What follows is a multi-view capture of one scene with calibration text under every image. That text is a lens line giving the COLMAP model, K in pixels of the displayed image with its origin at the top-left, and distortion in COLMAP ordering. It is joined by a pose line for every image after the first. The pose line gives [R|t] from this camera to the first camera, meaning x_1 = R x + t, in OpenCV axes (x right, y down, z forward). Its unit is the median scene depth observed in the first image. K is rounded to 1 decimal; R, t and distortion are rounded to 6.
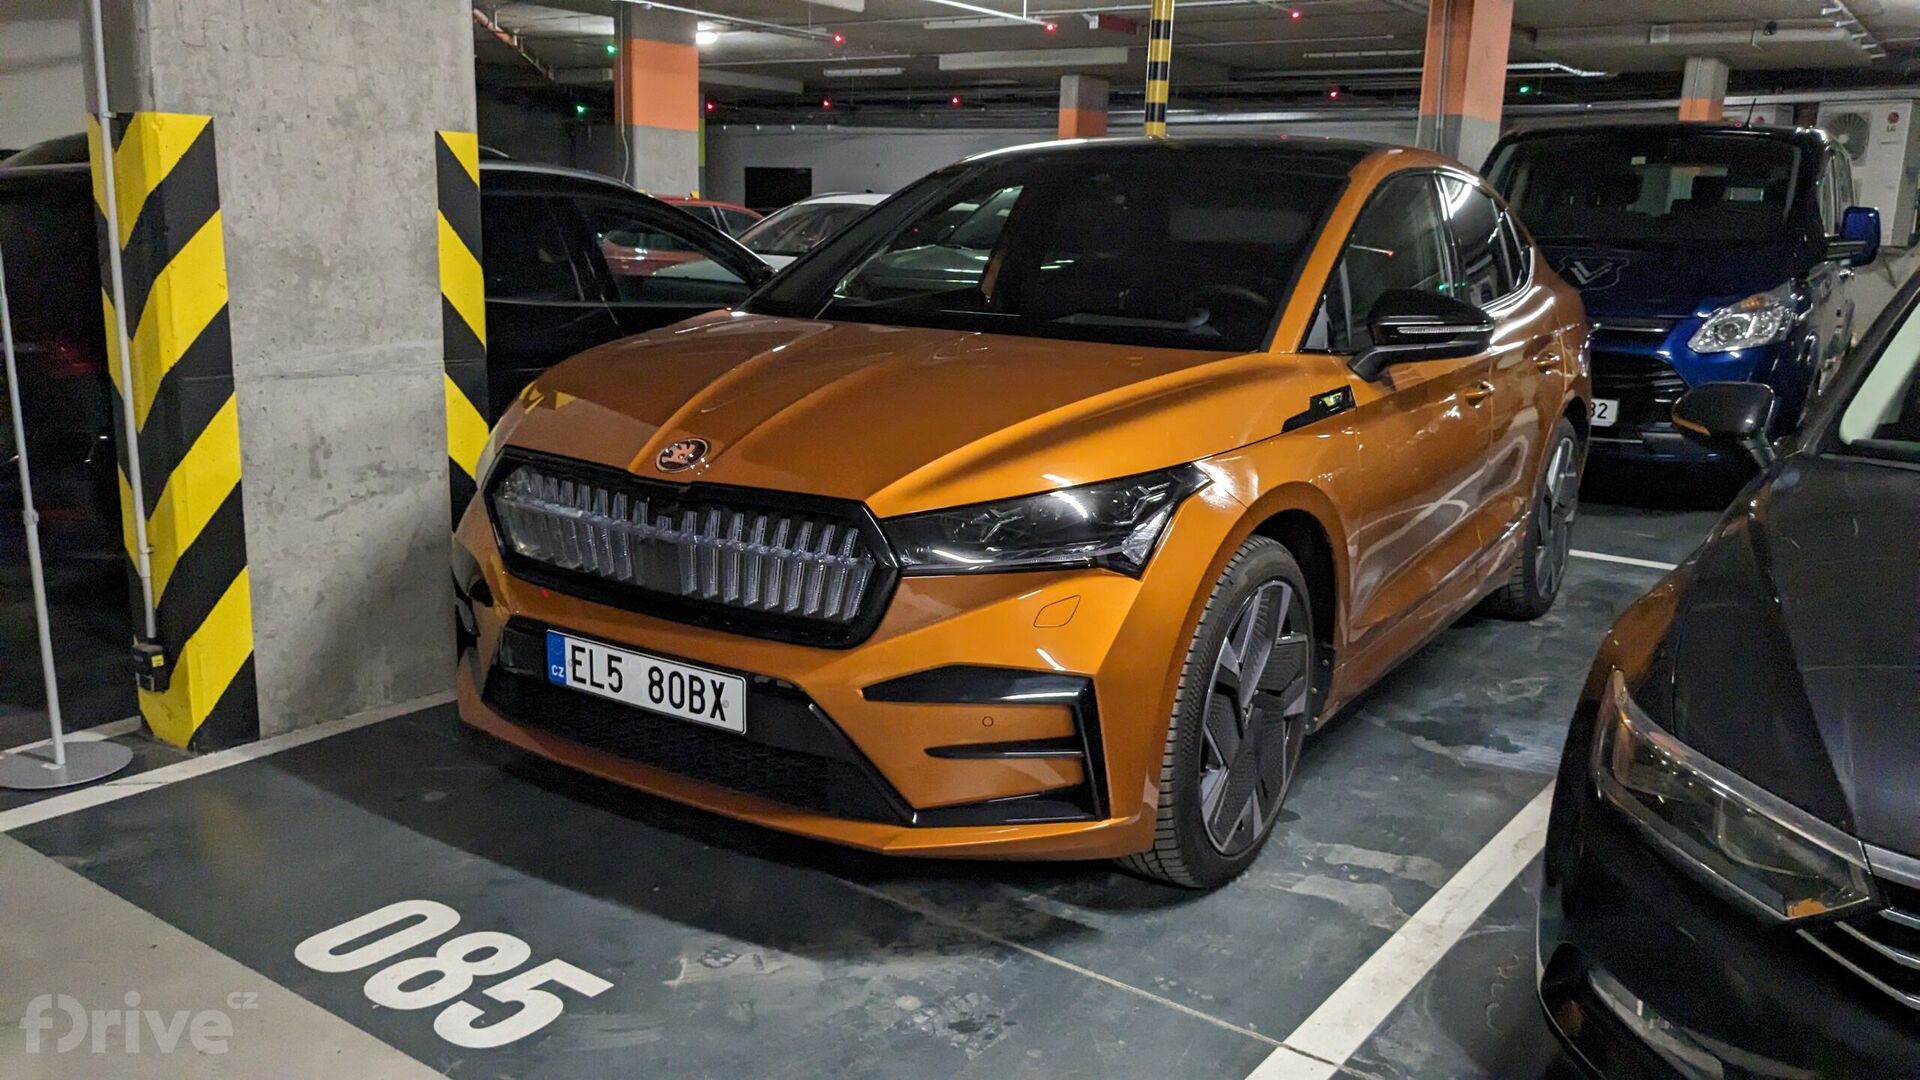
lens RADIAL K [[1516.2, 0, 960.0], [0, 1516.2, 540.0], [0, 0, 1]] dist [0.072566, -0.165656]
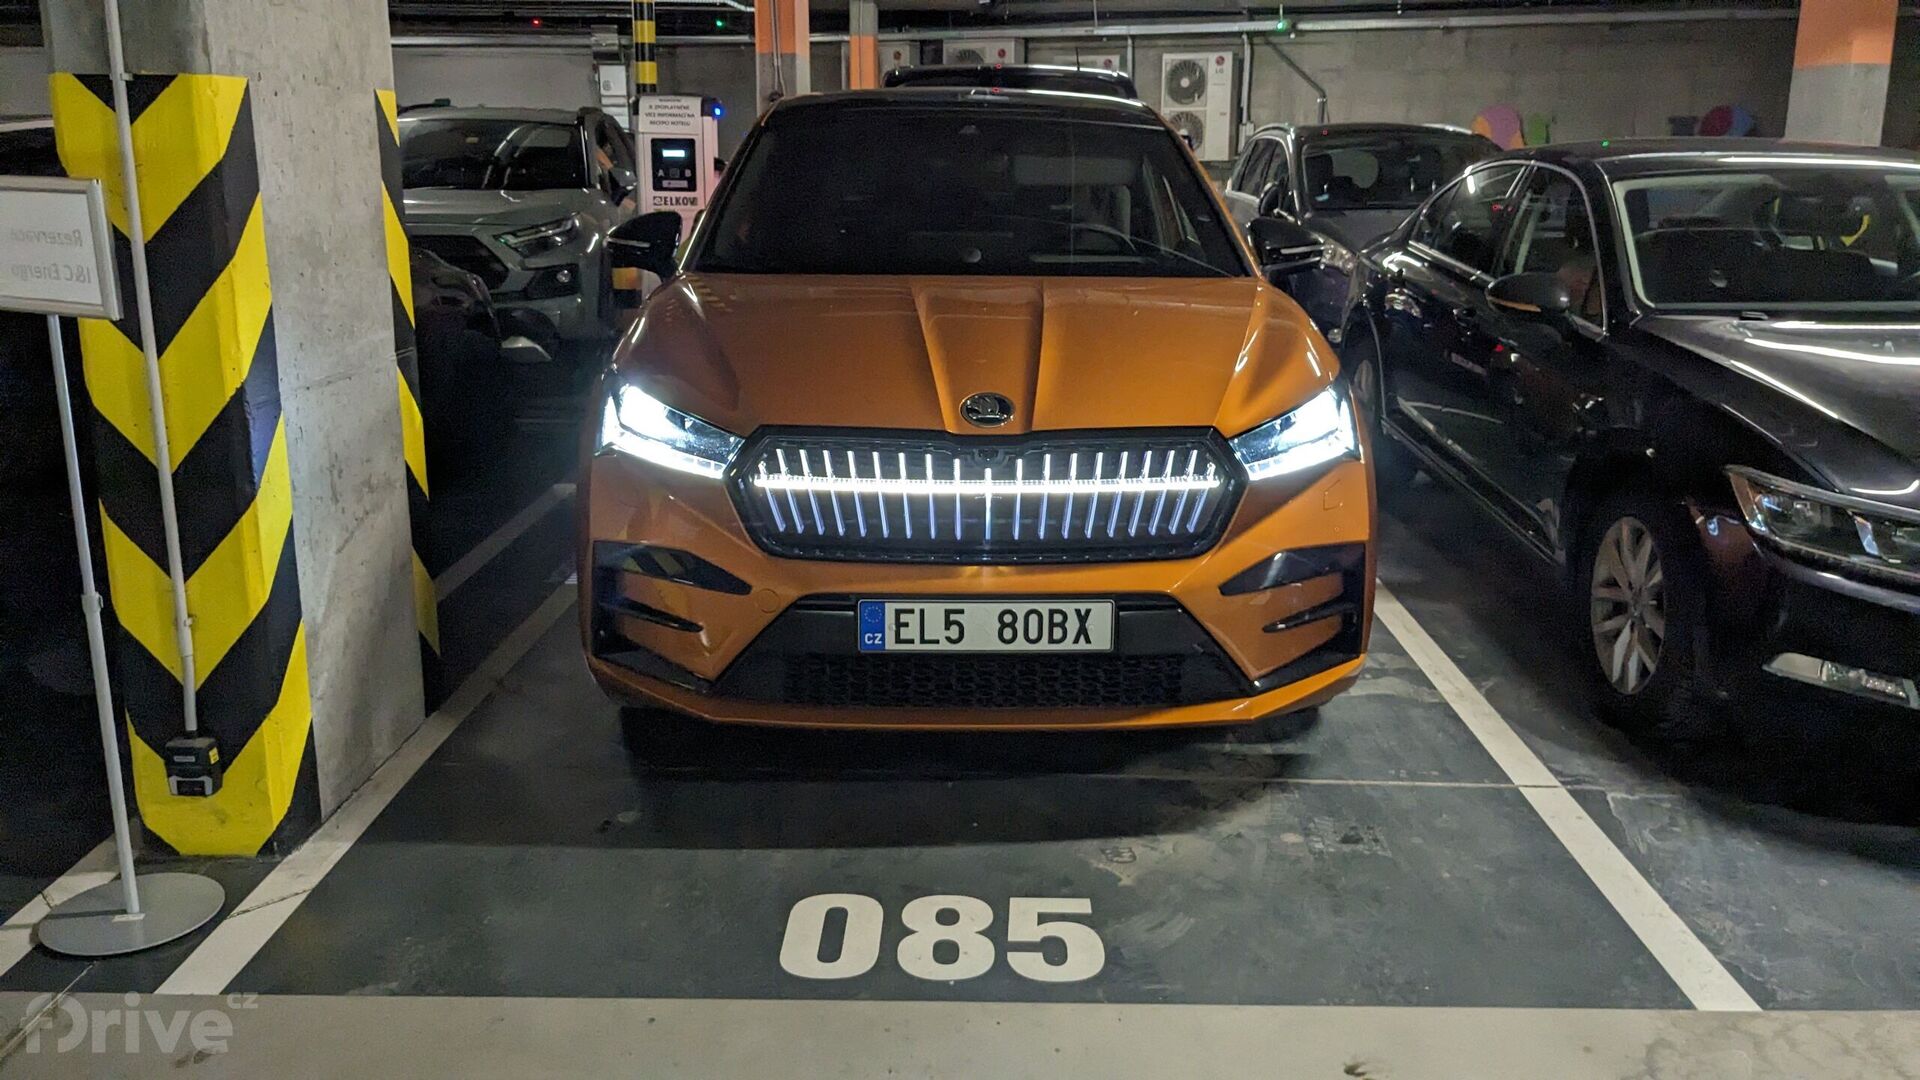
lens RADIAL K [[1516.5, 0, 958.3], [0, 1516.5, 463.2], [0, 0, 1]] dist [0.091211, -0.219386]
pose [[0.811454, -0.138348, 0.567804, -0.799714], [0.136516, 0.989568, 0.046017, -0.070100], [-0.568248, 0.040173, 0.821876, 0.139675]]
